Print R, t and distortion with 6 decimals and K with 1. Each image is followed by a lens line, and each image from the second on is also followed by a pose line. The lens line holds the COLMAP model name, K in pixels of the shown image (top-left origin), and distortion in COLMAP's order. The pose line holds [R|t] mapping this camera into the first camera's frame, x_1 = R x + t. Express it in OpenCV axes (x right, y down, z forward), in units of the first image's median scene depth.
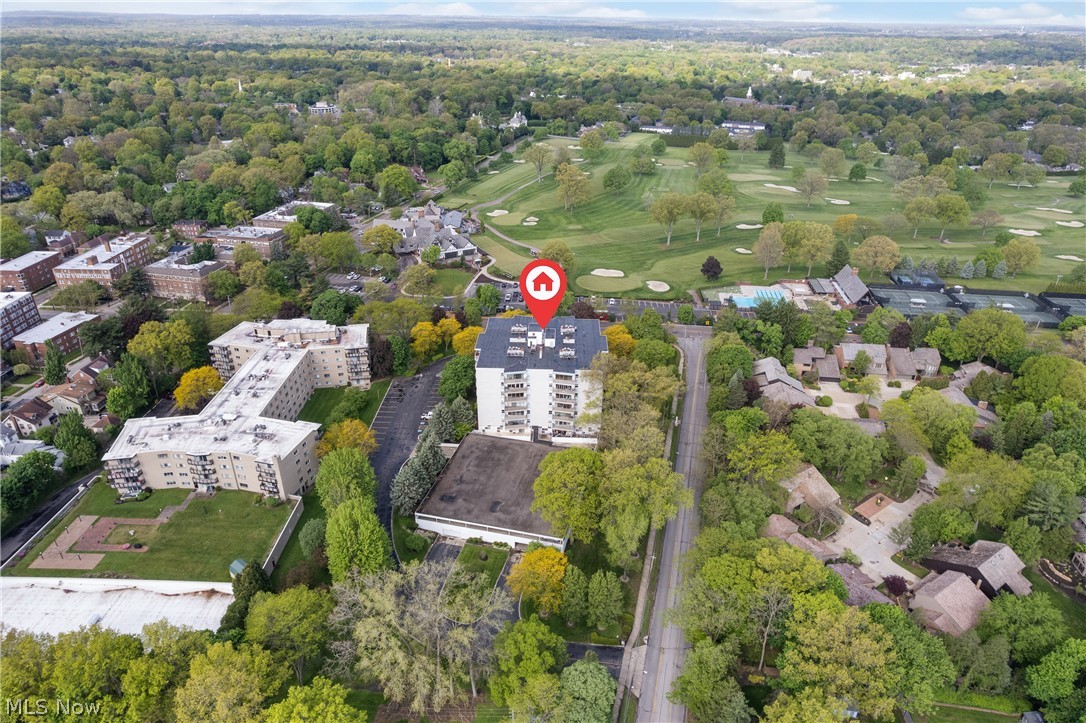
lens RADIAL K [[719.2, 0, 543.0], [0, 719.2, 361.5], [0, 0, 1]] dist [-0.066986, 0.057423]
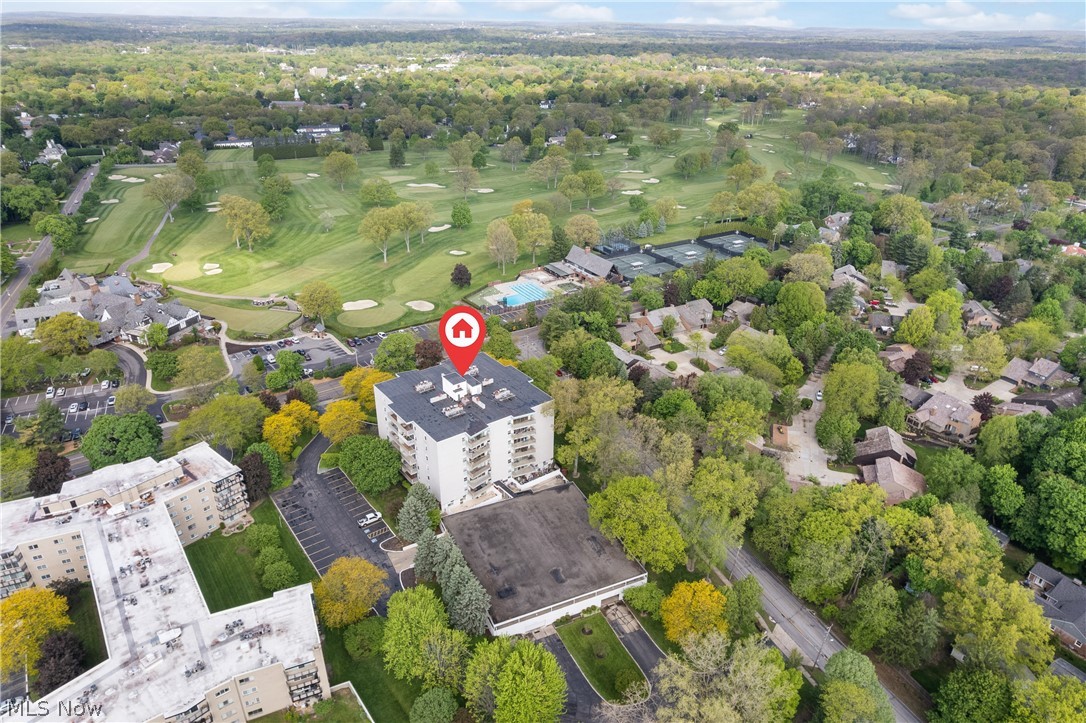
lens RADIAL K [[719.2, 0, 543.0], [0, 719.2, 361.5], [0, 0, 1]] dist [-0.066986, 0.057423]
pose [[0.768599, -0.279034, 0.575669, -0.379102], [0.275783, 0.956474, 0.095406, -0.107051], [-0.577234, 0.085431, 0.812098, 0.183935]]
